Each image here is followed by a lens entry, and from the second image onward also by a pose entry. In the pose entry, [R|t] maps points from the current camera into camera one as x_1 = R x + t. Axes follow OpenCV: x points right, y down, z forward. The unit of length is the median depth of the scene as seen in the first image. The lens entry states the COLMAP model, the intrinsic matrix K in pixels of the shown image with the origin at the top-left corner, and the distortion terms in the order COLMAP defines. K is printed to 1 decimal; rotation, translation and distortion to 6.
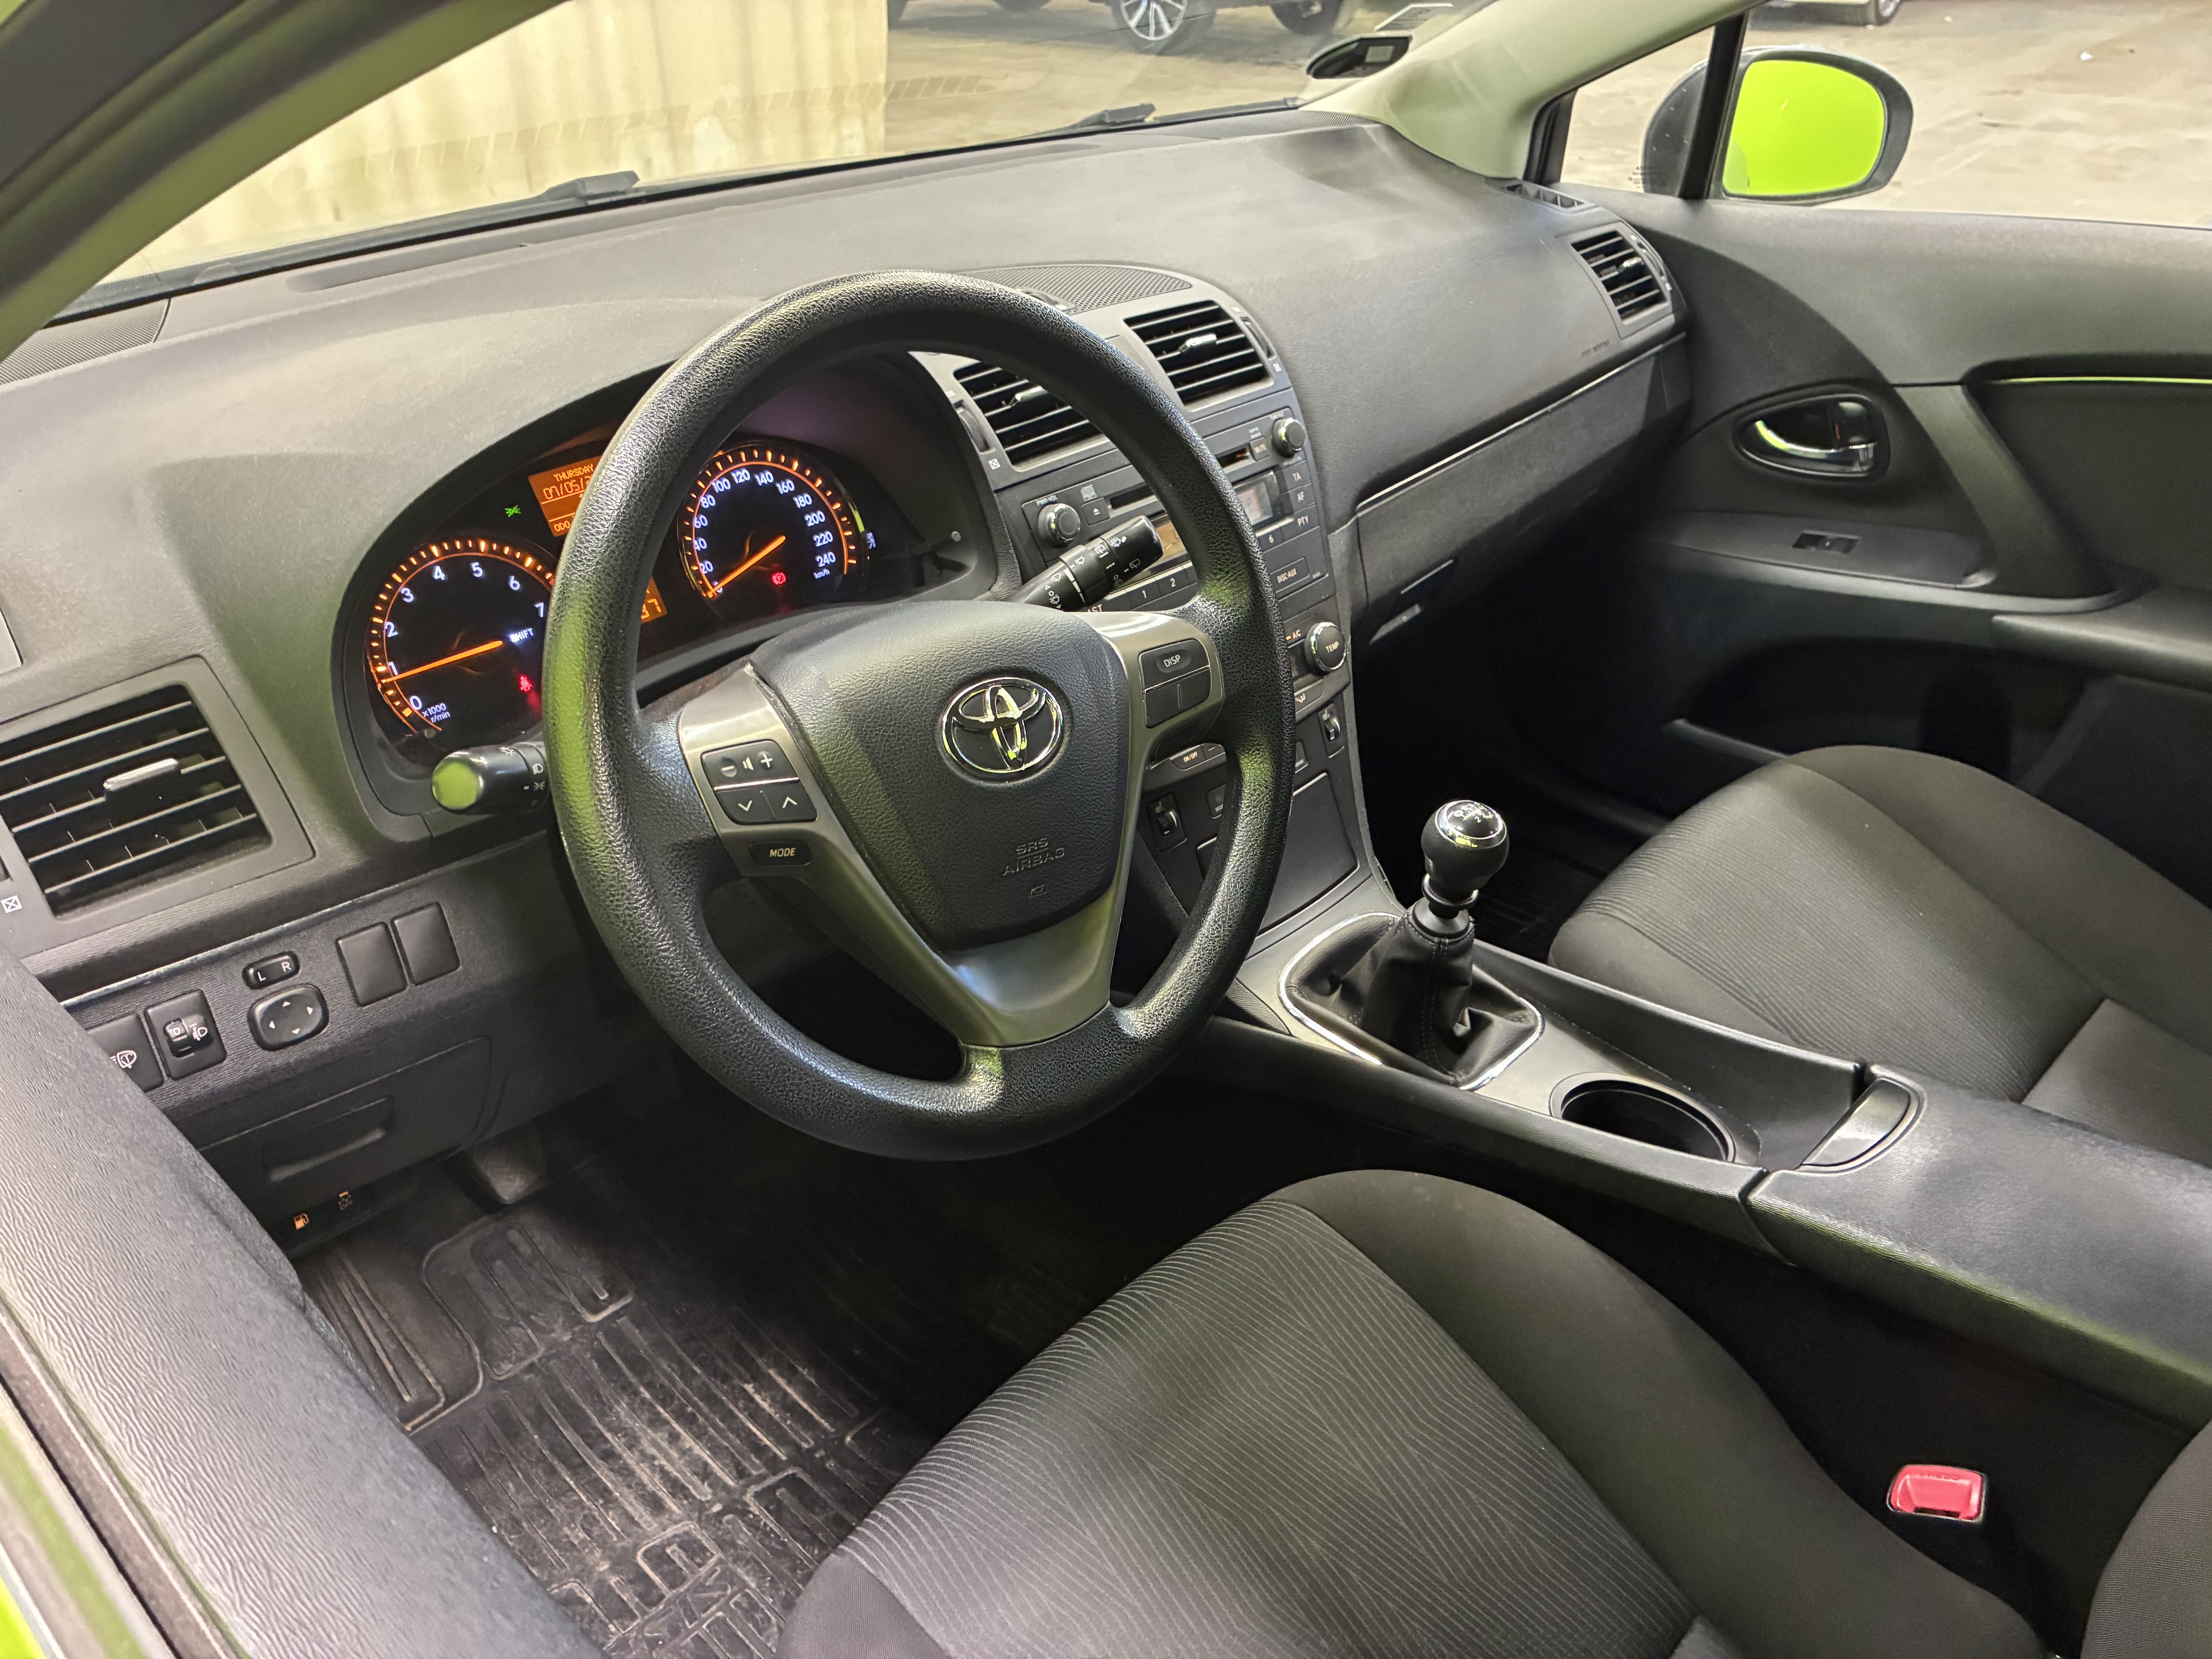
lens RADIAL K [[1669.4, 0, 1110.6], [0, 1669.4, 829.0], [0, 0, 1]] dist [0.002535, -0.007890]
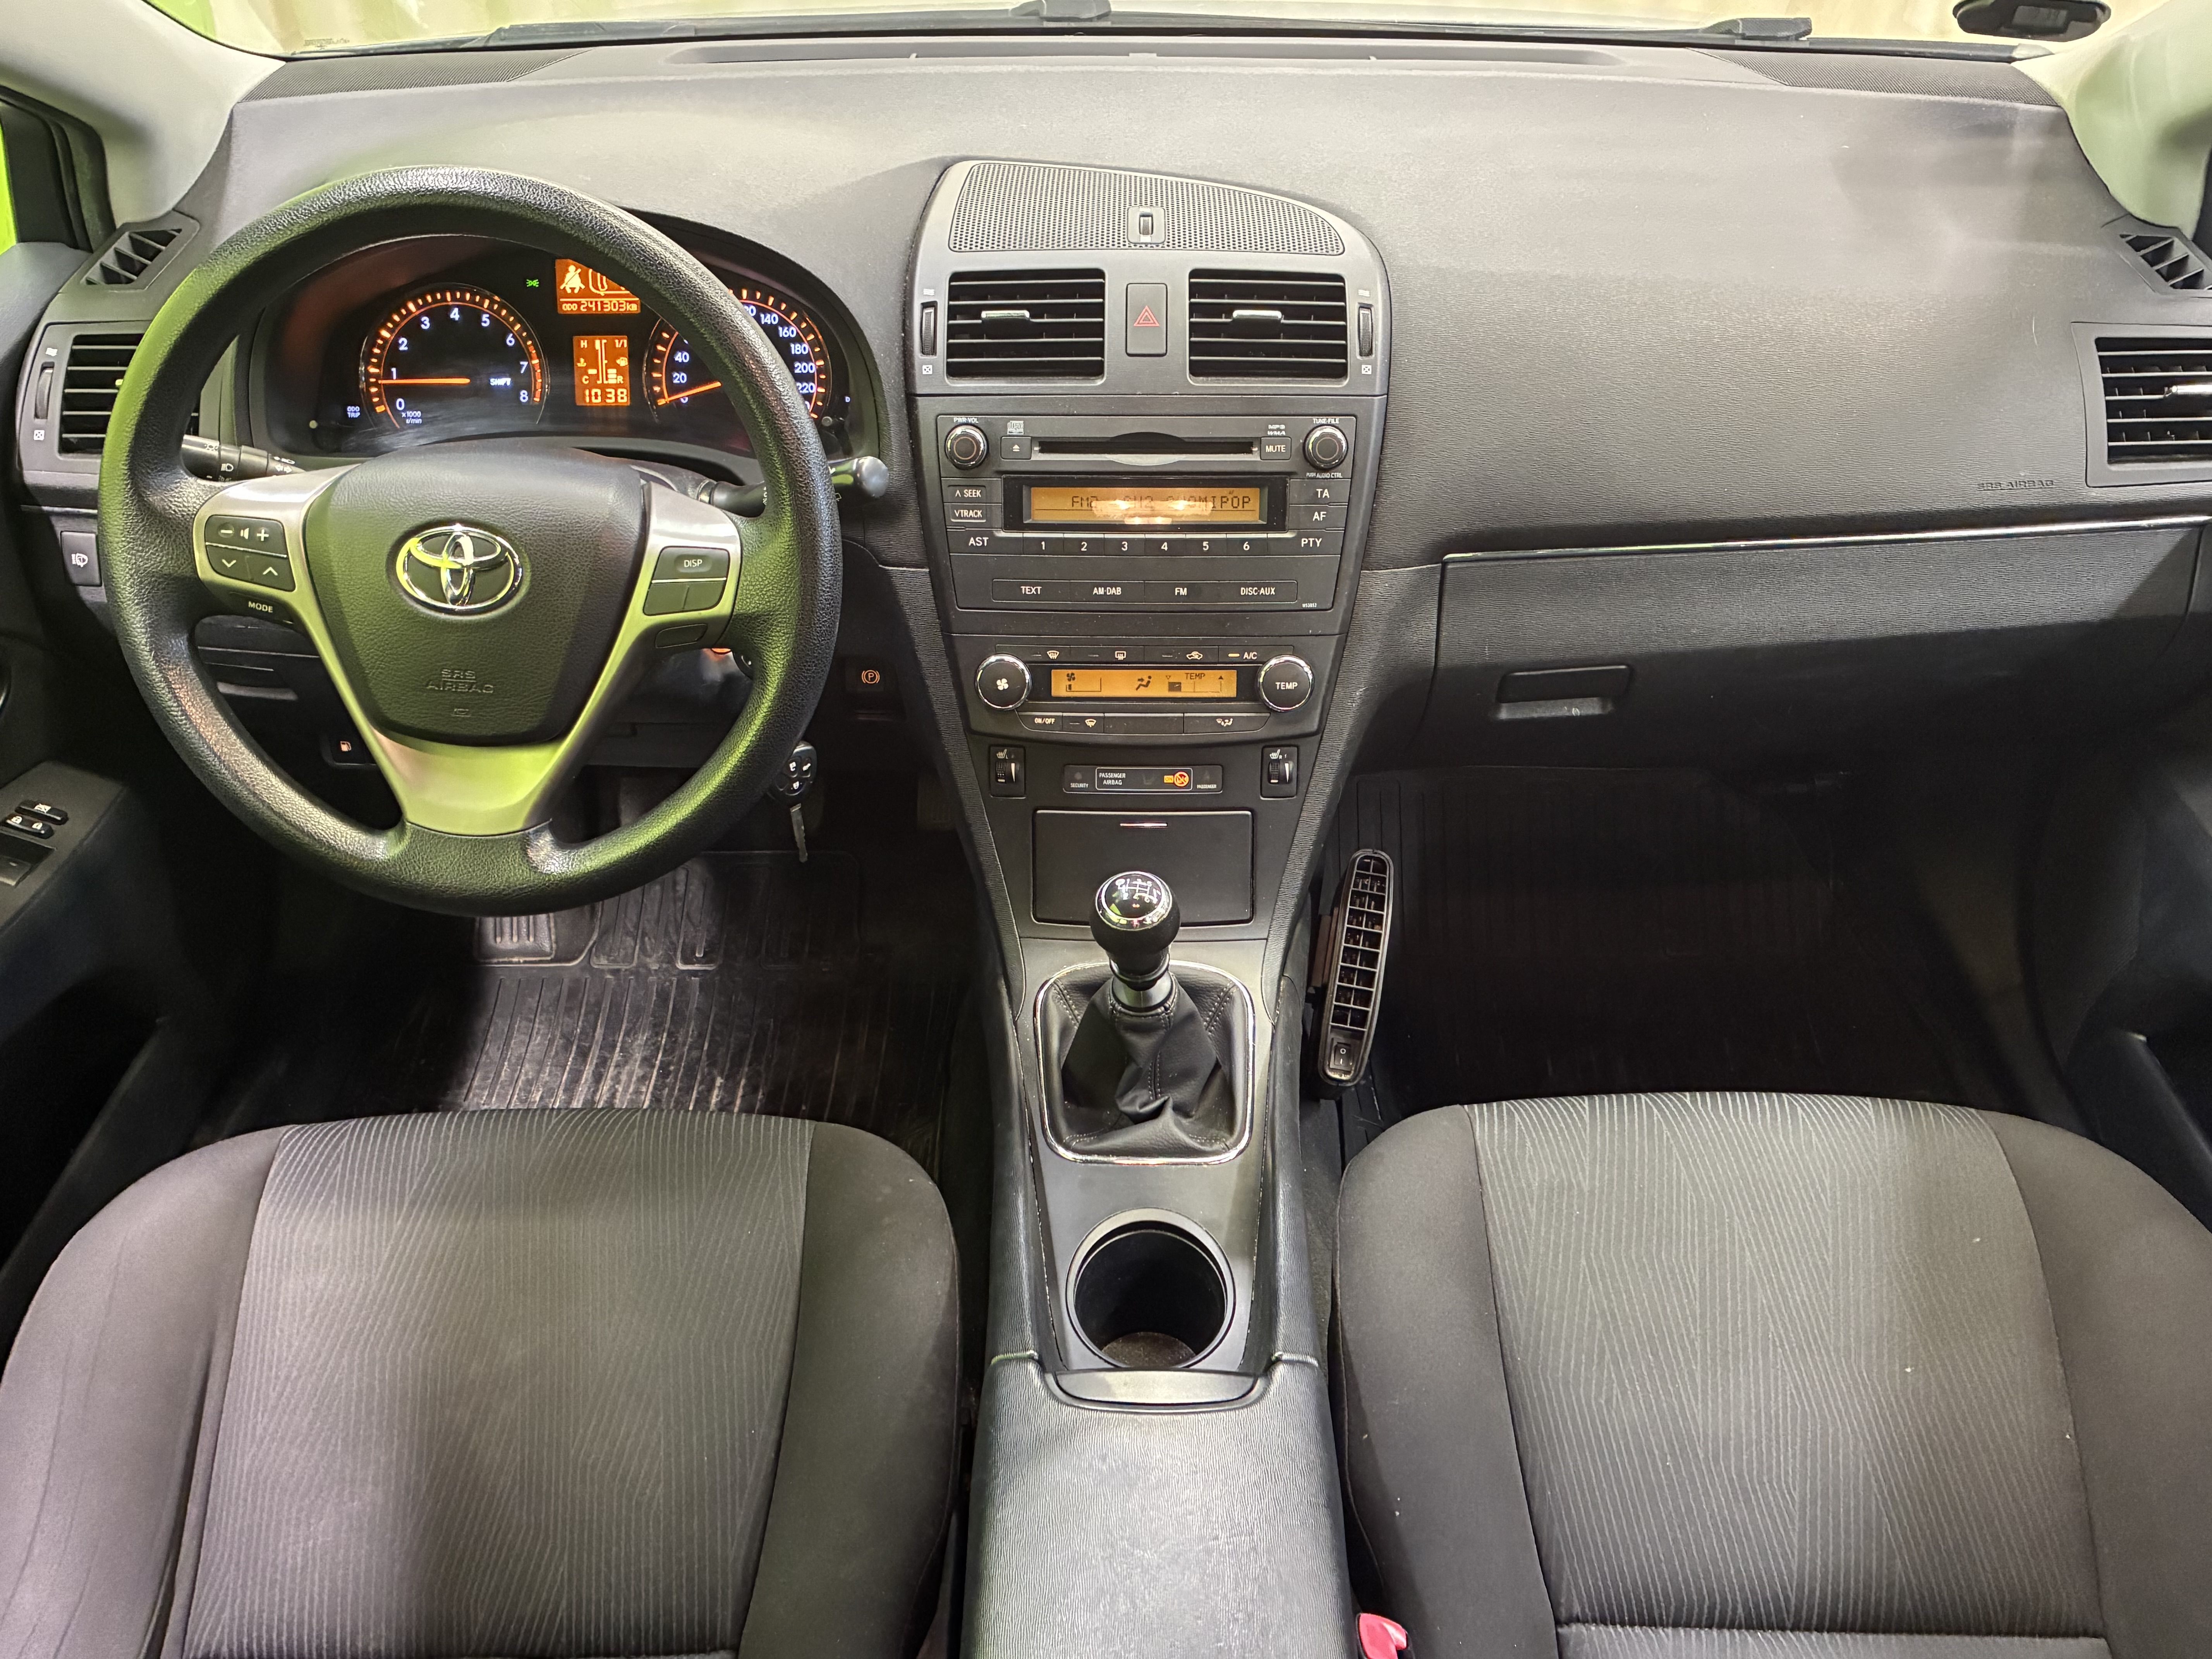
lens RADIAL K [[1874.0, 0, 1106.4], [0, 1874.0, 820.2], [0, 0, 1]] dist [0.006019, 0.011838]
pose [[0.686975, 0.439828, -0.578460, 0.784494], [-0.382218, 0.895722, 0.227136, -0.271963], [0.618041, 0.065061, 0.783449, 0.183764]]
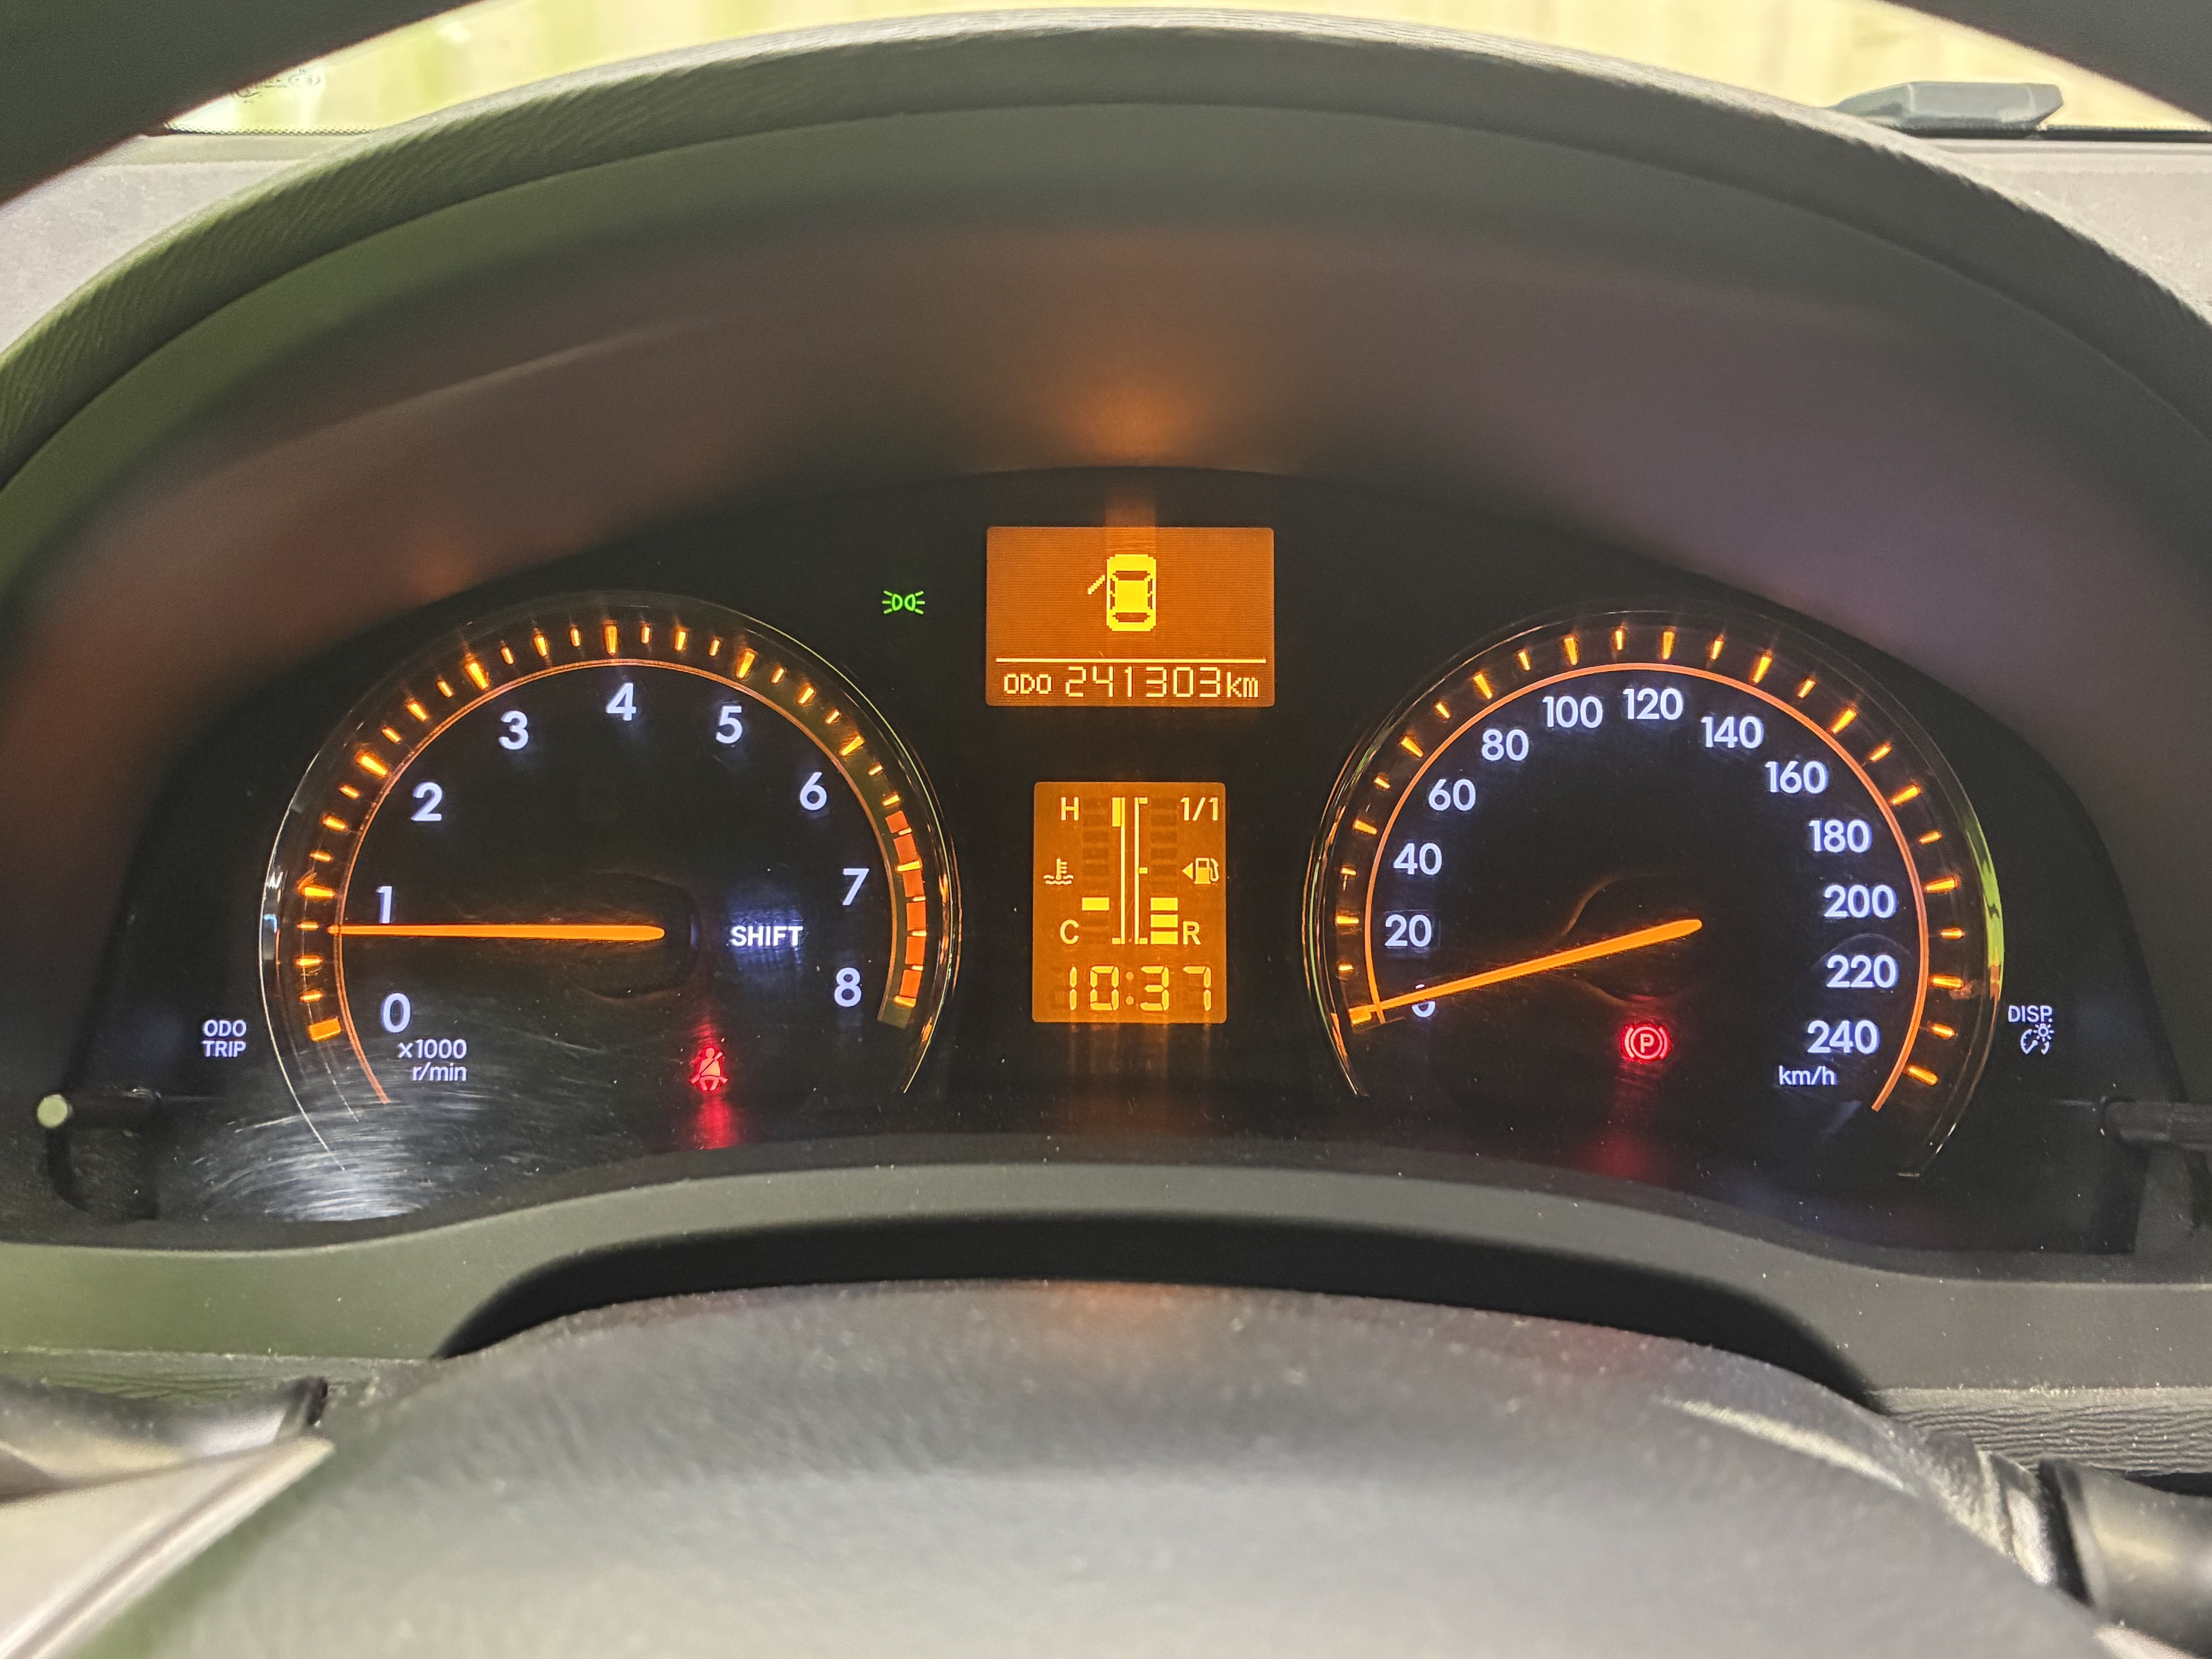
lens RADIAL K [[2260.0, 0, 1105.0], [0, 2260.0, 832.7], [0, 0, 1]] dist [0.013289, 0.000000]
pose [[0.689862, 0.282253, -0.666651, -0.000016], [-0.394032, 0.918907, -0.018696, -0.134722], [0.607313, 0.275579, 0.745135, 0.600877]]
